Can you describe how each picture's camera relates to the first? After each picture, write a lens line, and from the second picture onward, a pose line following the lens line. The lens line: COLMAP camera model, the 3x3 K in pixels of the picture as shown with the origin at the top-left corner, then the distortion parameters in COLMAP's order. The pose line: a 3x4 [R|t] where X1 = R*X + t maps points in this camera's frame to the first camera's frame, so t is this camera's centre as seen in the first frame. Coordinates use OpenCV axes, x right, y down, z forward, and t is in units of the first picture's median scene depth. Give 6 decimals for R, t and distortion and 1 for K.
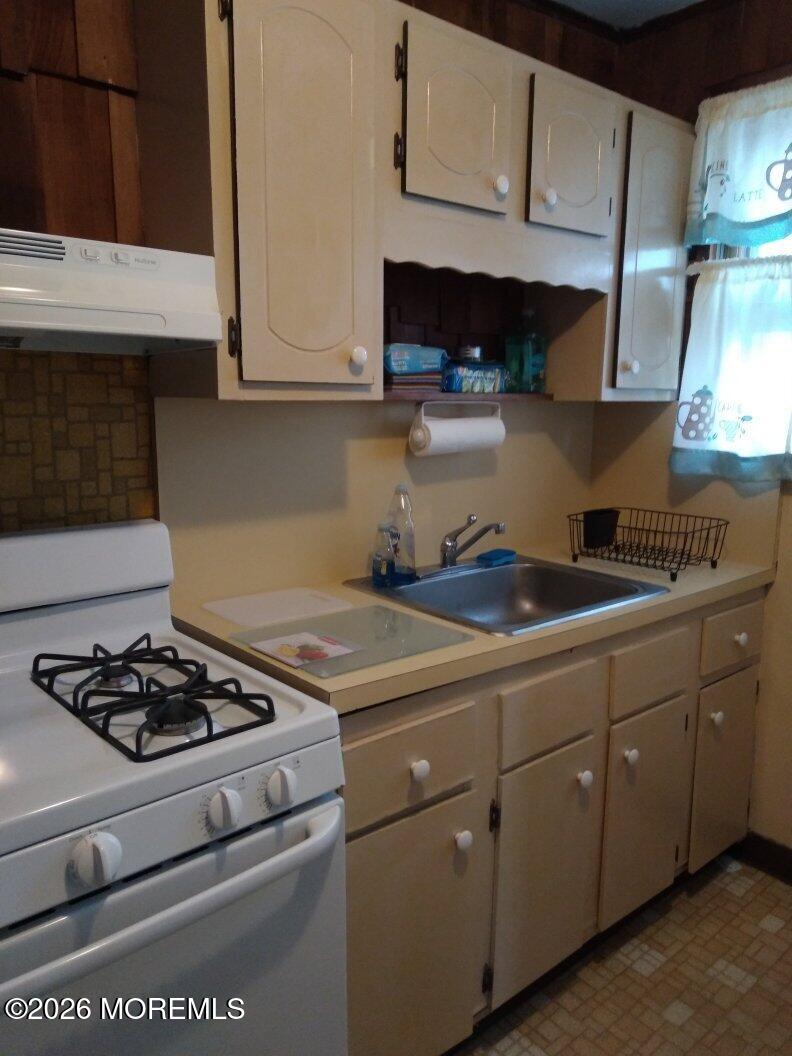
lens RADIAL K [[780.9, 0, 386.7], [0, 780.9, 525.9], [0, 0, 1]] dist [0.051439, -0.063628]
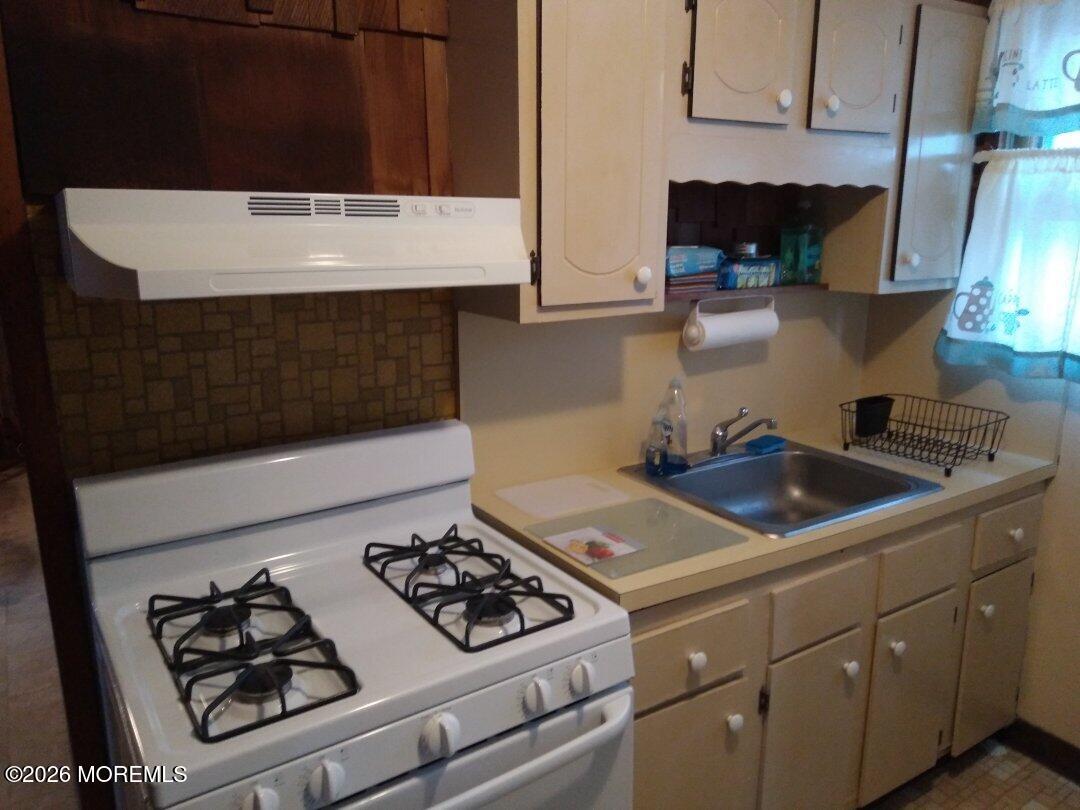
lens RADIAL K [[798.7, 0, 528.2], [0, 798.7, 397.4], [0, 0, 1]] dist [0.051439, -0.063628]
pose [[0.990999, 0.018832, -0.132539, -0.041395], [-0.012149, 0.998622, 0.051054, -0.094398], [0.133317, -0.048984, 0.989862, -0.113923]]
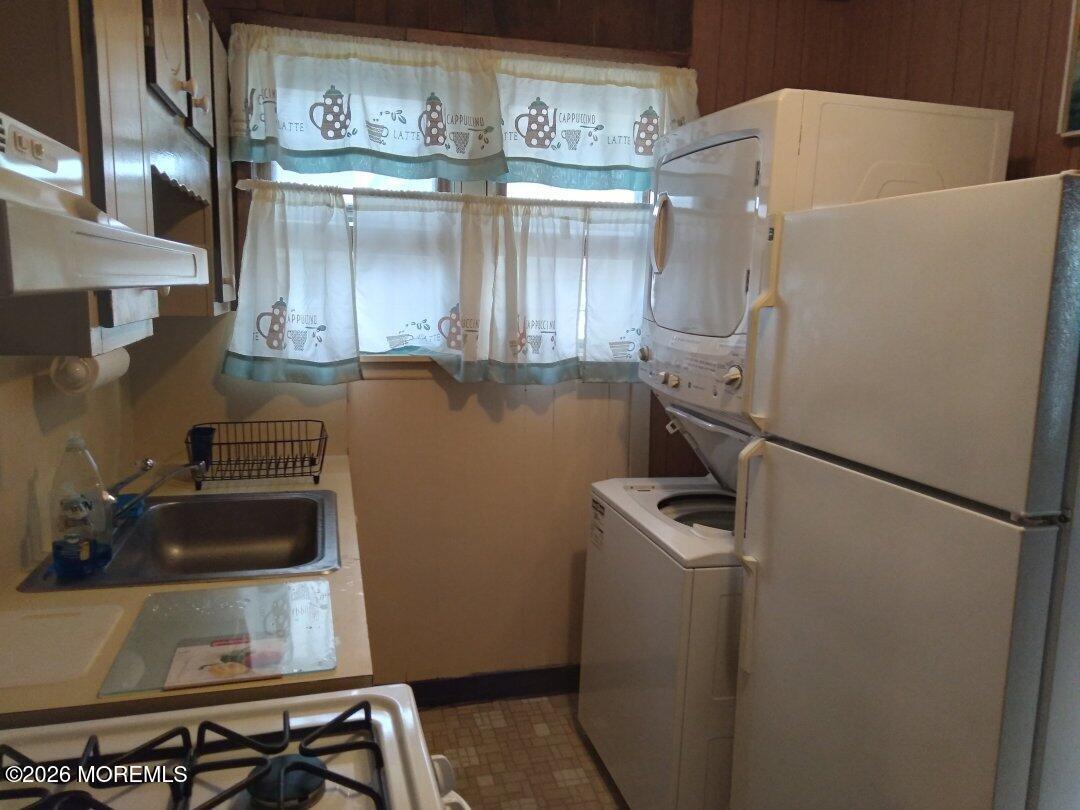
lens RADIAL K [[798.7, 0, 548.6], [0, 798.7, 397.5], [0, 0, 1]] dist [0.051439, -0.063628]
pose [[0.419908, -0.127596, 0.898552, -0.567917], [0.135765, 0.987759, 0.076818, -0.104719], [-0.897354, 0.089735, 0.432091, 0.287191]]
